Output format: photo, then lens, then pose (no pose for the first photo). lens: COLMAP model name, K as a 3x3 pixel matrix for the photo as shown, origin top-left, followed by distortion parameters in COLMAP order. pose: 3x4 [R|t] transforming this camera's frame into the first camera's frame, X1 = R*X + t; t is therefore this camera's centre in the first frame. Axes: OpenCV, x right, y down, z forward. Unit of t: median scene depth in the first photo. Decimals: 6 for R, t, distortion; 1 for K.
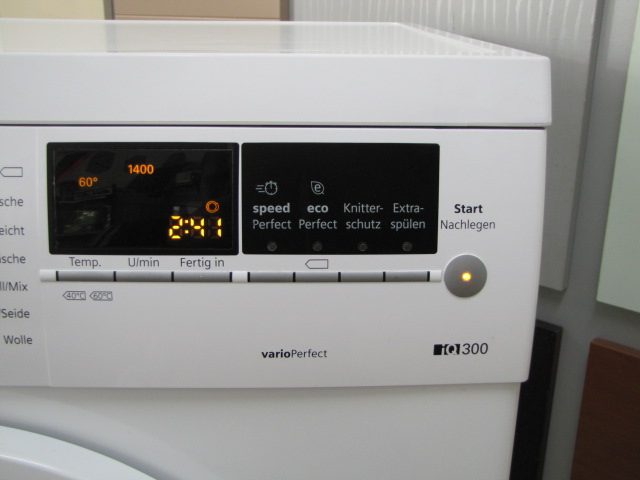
lens RADIAL K [[731.9, 0, 320.0], [0, 731.9, 240.0], [0, 0, 1]] dist [-0.042037, 0.011408]
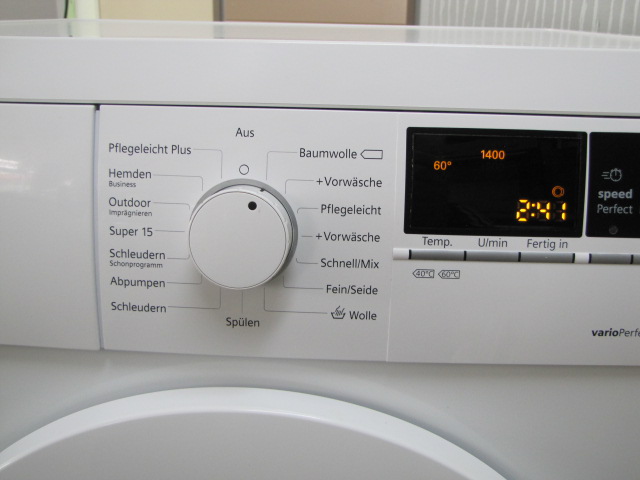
lens RADIAL K [[731.9, 0, 320.0], [0, 731.9, 240.0], [0, 0, 1]] dist [-0.042037, 0.011408]
pose [[0.999833, 0.018135, 0.002189, -0.493056], [-0.018108, 0.999765, -0.011917, 0.043547], [-0.002405, 0.011876, 0.999927, -0.054410]]
